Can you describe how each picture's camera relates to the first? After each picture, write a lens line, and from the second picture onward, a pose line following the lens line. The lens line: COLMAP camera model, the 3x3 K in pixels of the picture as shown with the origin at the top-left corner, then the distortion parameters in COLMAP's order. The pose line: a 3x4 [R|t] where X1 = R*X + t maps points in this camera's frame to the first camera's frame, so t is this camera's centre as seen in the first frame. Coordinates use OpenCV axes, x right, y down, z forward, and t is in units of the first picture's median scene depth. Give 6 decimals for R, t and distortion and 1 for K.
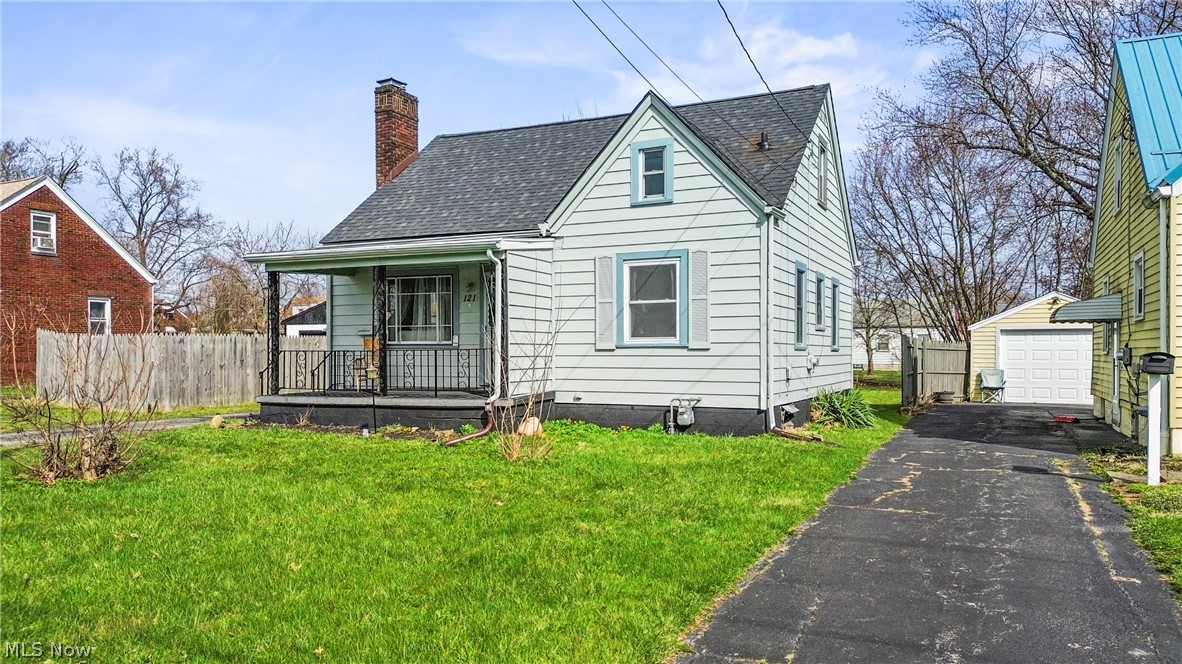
lens RADIAL K [[850.6, 0, 601.3], [0, 850.6, 355.0], [0, 0, 1]] dist [0.020452, -0.002350]
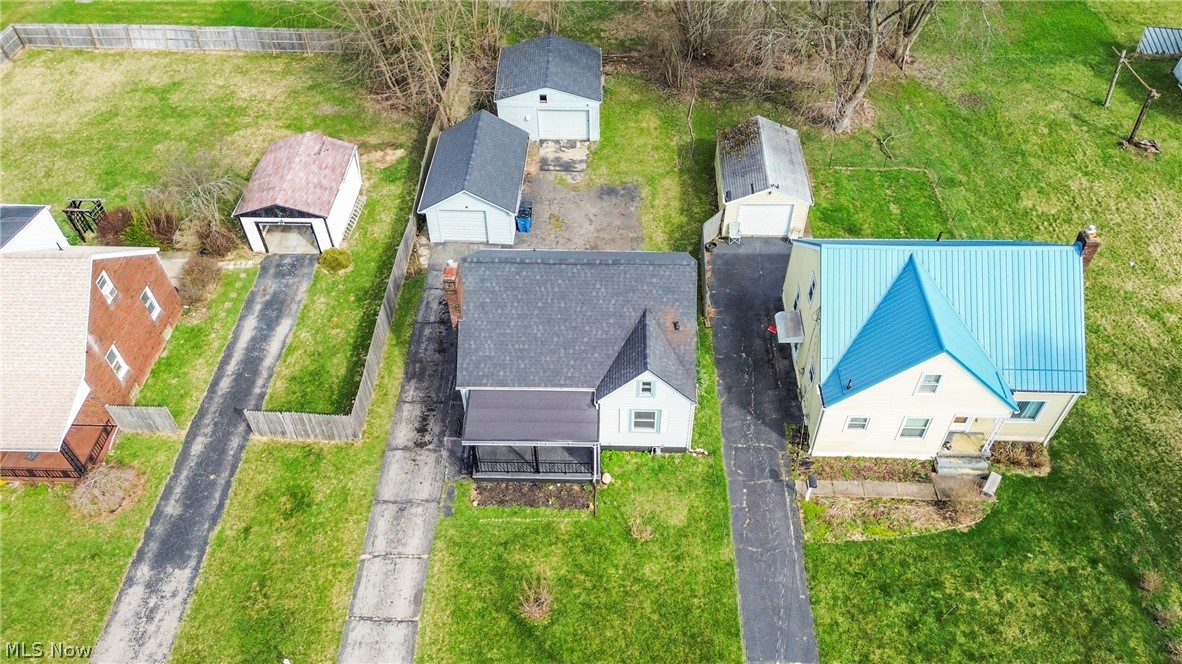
lens RADIAL K [[849.7, 0, 595.6], [0, 849.7, 332.3], [0, 0, 1]] dist [0.065855, -0.069062]
pose [[0.918586, -0.292040, 0.266292, -0.646426], [0.007566, 0.686653, 0.726946, -2.016299], [-0.395148, -0.665748, 0.632960, -0.333205]]
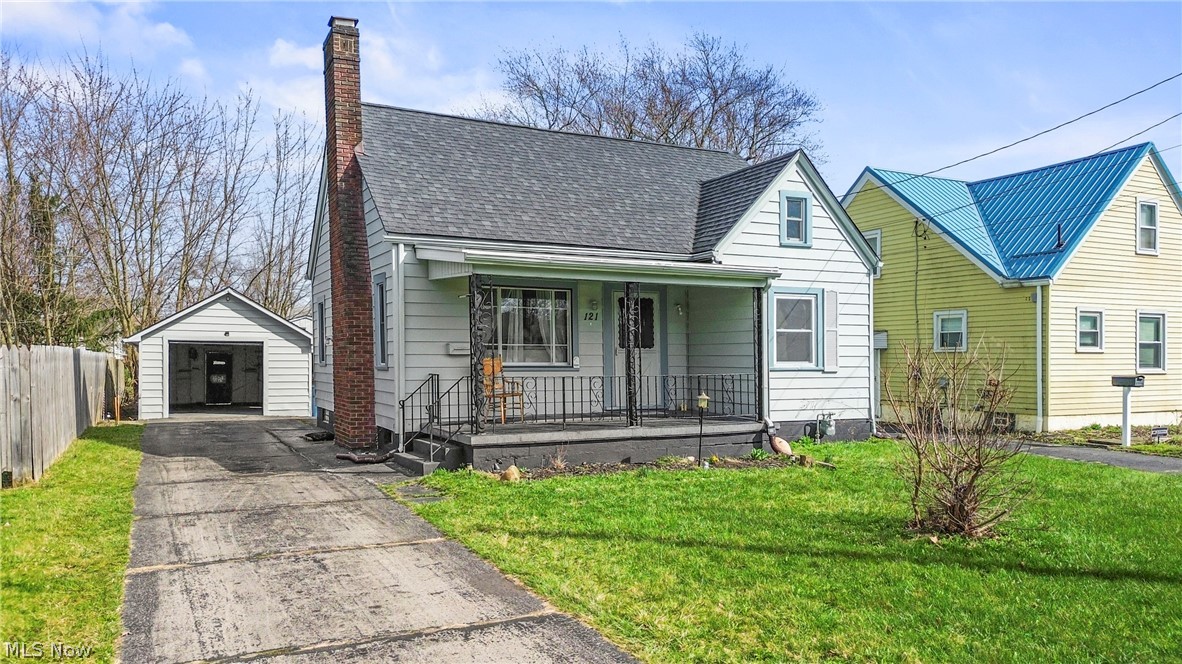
lens RADIAL K [[852.8, 0, 592.8], [0, 852.8, 355.5], [0, 0, 1]] dist [0.086325, -0.104079]
pose [[0.625186, 0.005810, 0.780454, -1.009463], [-0.001129, 0.999978, -0.006540, -0.020944], [-0.780475, 0.003208, 0.625179, 0.481531]]
